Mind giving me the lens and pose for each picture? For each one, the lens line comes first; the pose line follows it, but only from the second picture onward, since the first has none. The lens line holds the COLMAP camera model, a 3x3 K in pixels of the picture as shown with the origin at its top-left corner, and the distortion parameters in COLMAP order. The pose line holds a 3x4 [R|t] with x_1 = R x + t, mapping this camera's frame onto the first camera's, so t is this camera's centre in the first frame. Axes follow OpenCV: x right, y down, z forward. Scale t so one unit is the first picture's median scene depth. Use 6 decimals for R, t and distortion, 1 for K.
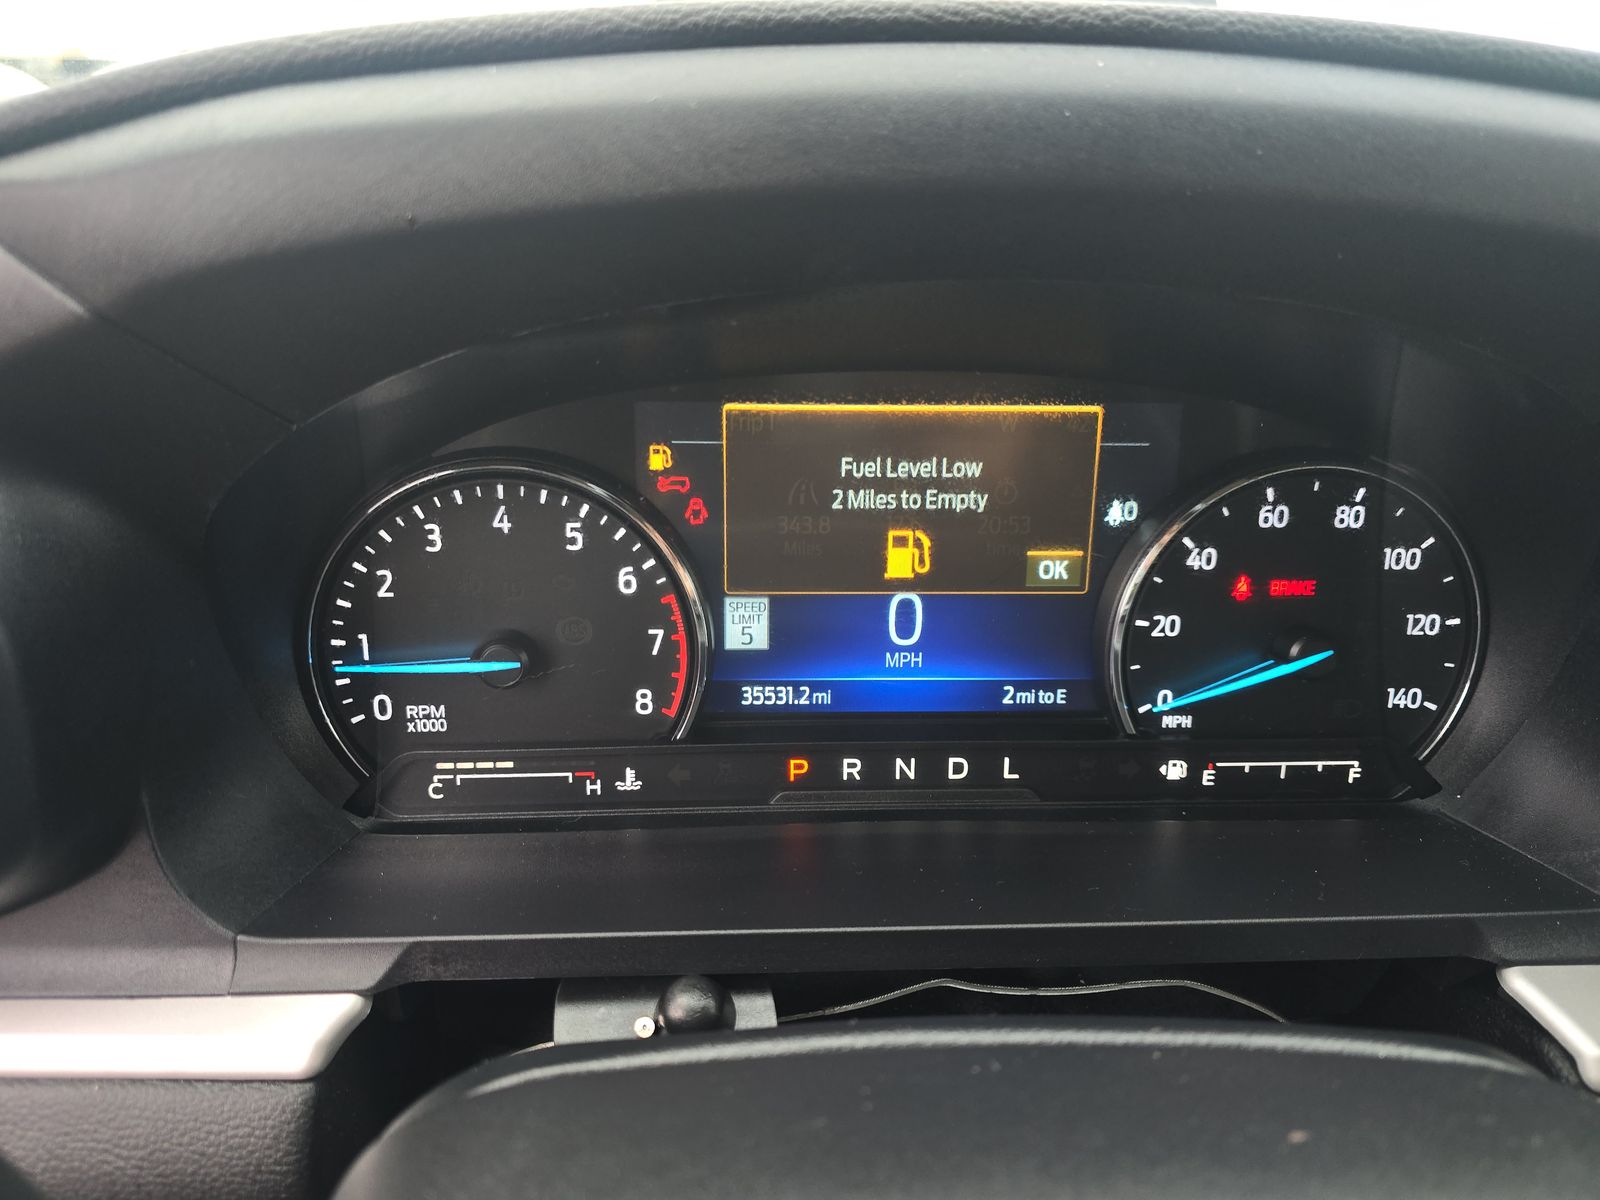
lens RADIAL K [[1131.4, 0, 768.0], [0, 1131.4, 516.9], [0, 0, 1]] dist [0.050489, -0.032980]
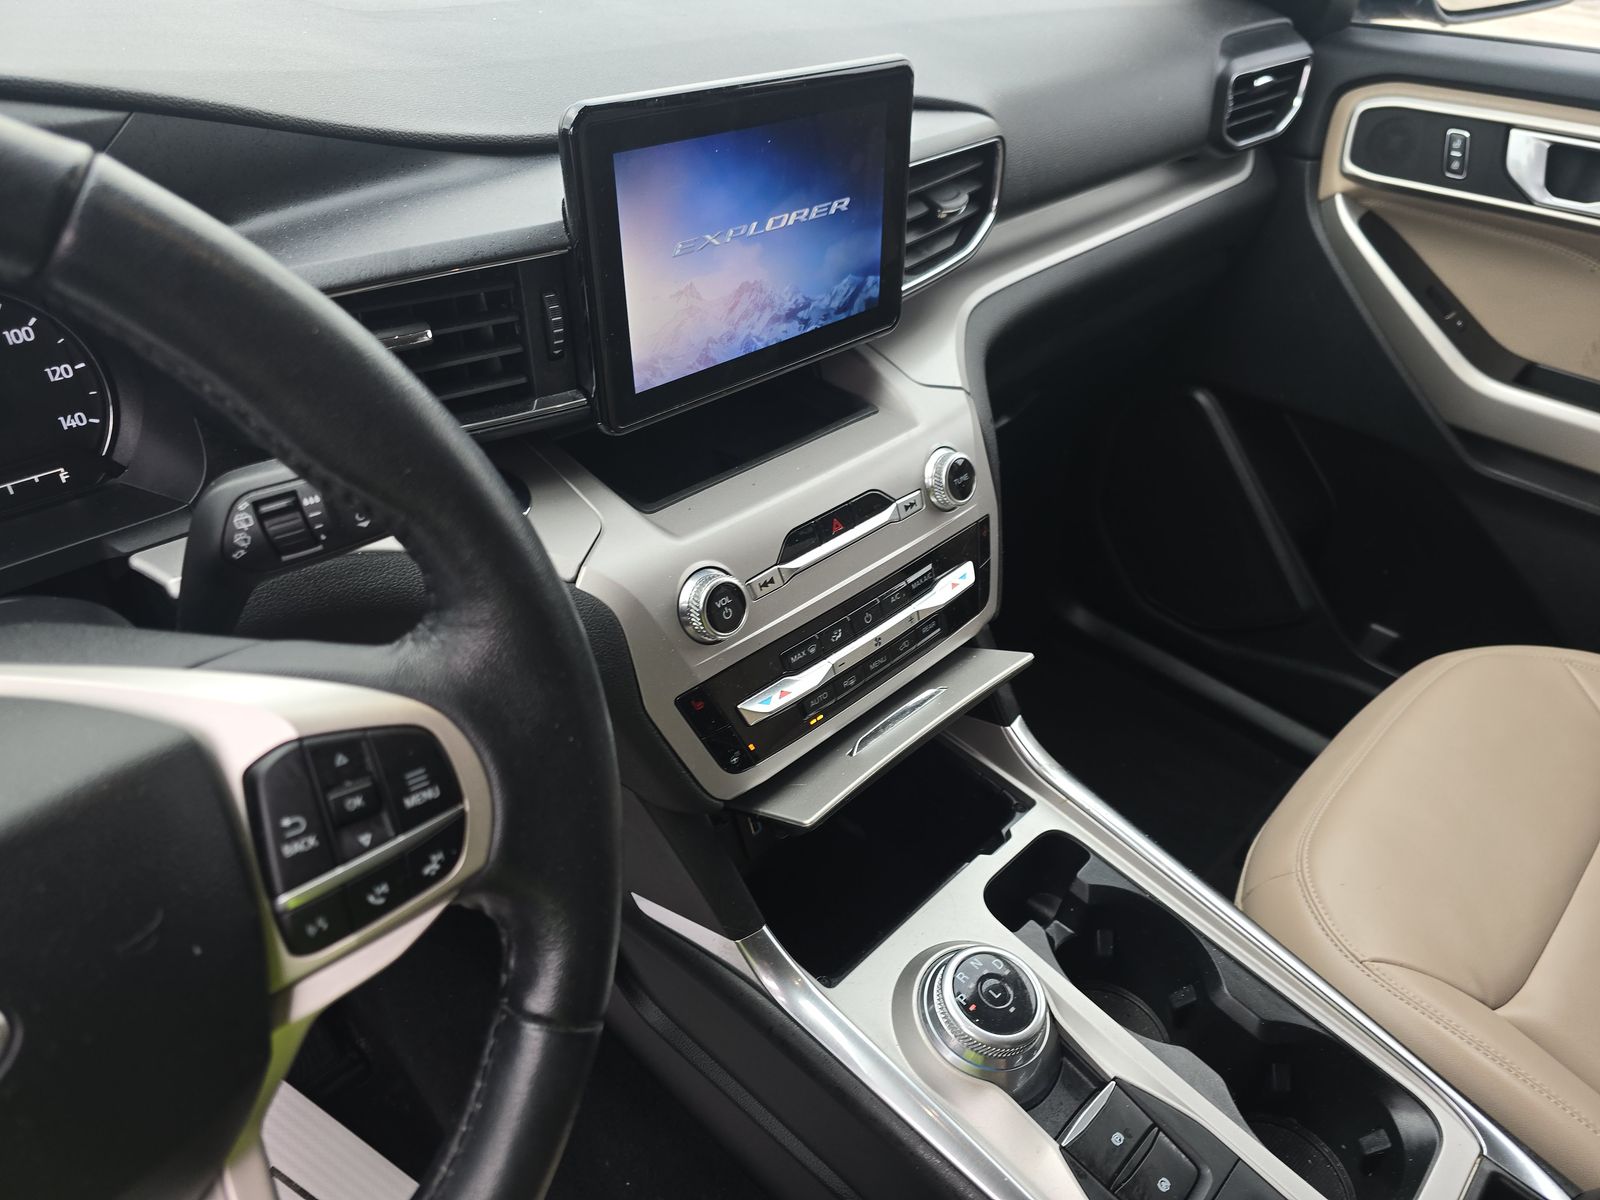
lens RADIAL K [[1131.4, 0, 798.0], [0, 1131.4, 602.0], [0, 0, 1]] dist [0.050489, -0.032980]
pose [[0.737583, -0.379923, 0.558238, 0.329032], [0.183663, 0.908412, 0.375573, -0.027168], [-0.649799, -0.174489, 0.739807, -0.902810]]
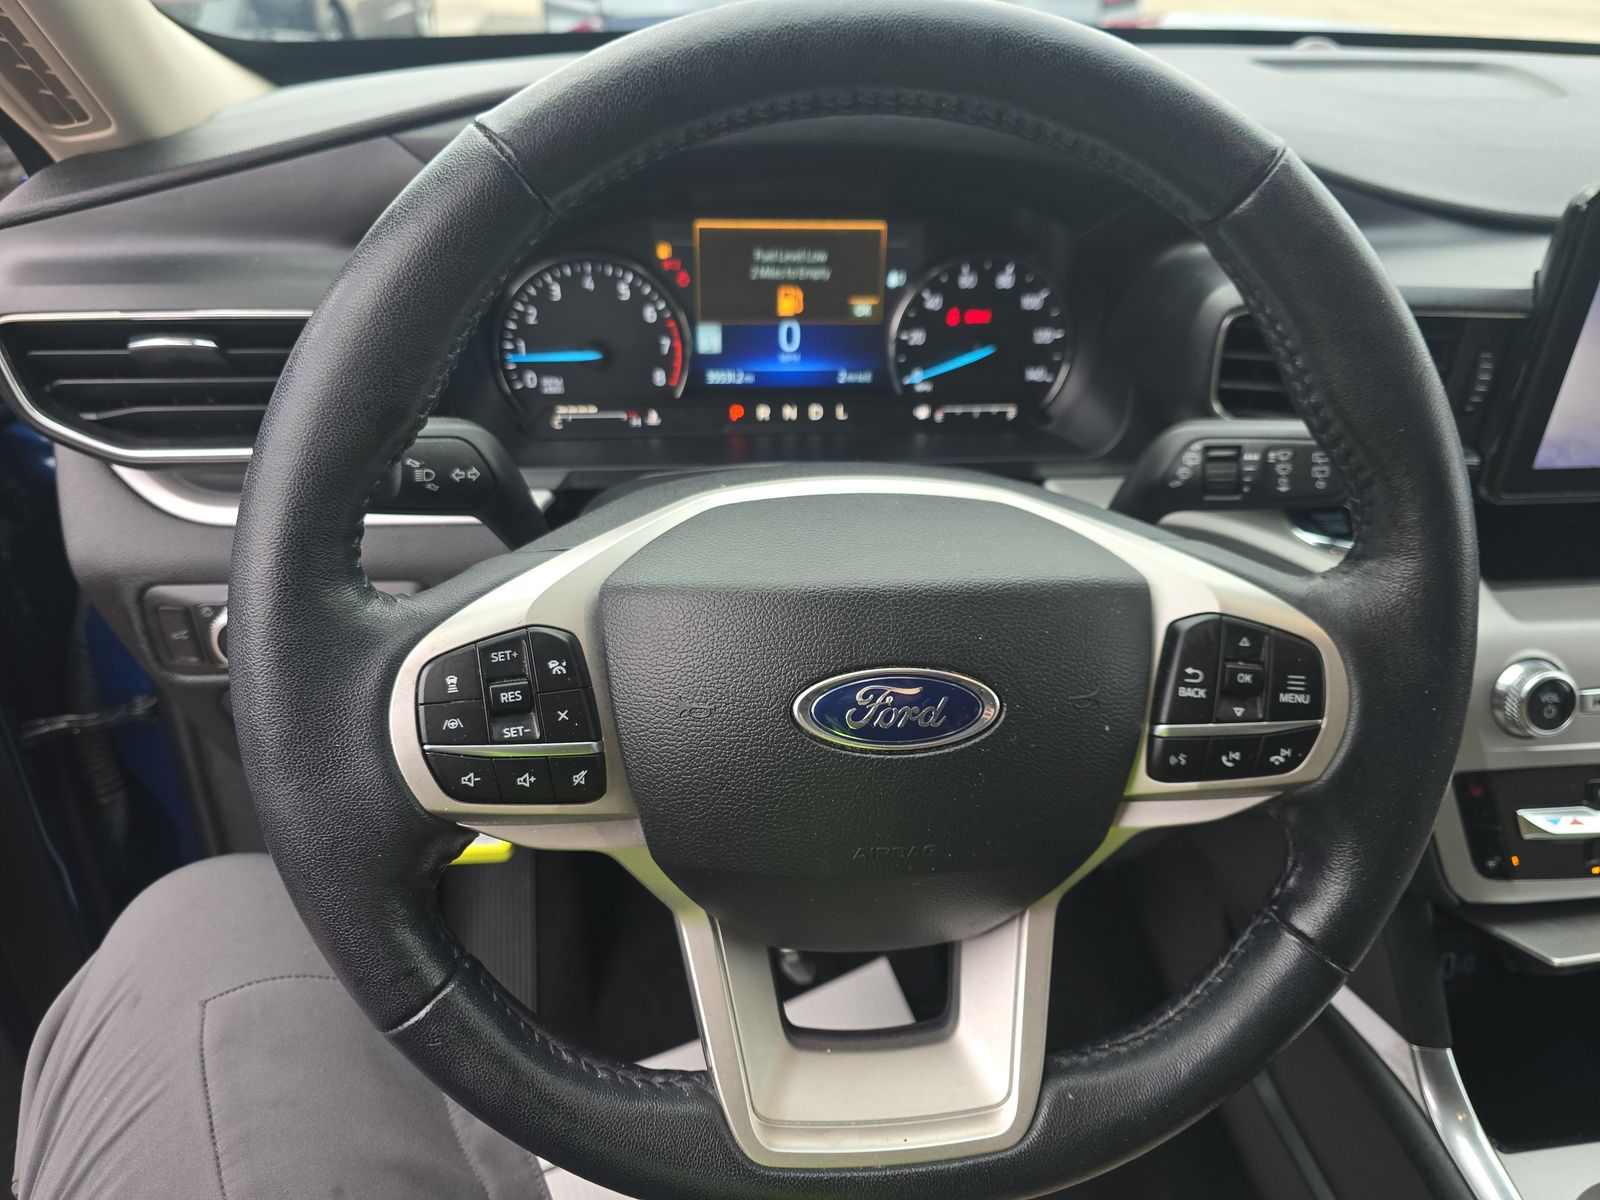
lens RADIAL K [[1131.4, 0, 797.2], [0, 1131.4, 599.8], [0, 0, 1]] dist [0.050489, -0.032980]
pose [[0.997508, -0.022397, 0.066904, -0.008822], [0.005166, 0.968916, 0.247335, 0.047486], [-0.070364, -0.246373, 0.966617, -1.060092]]
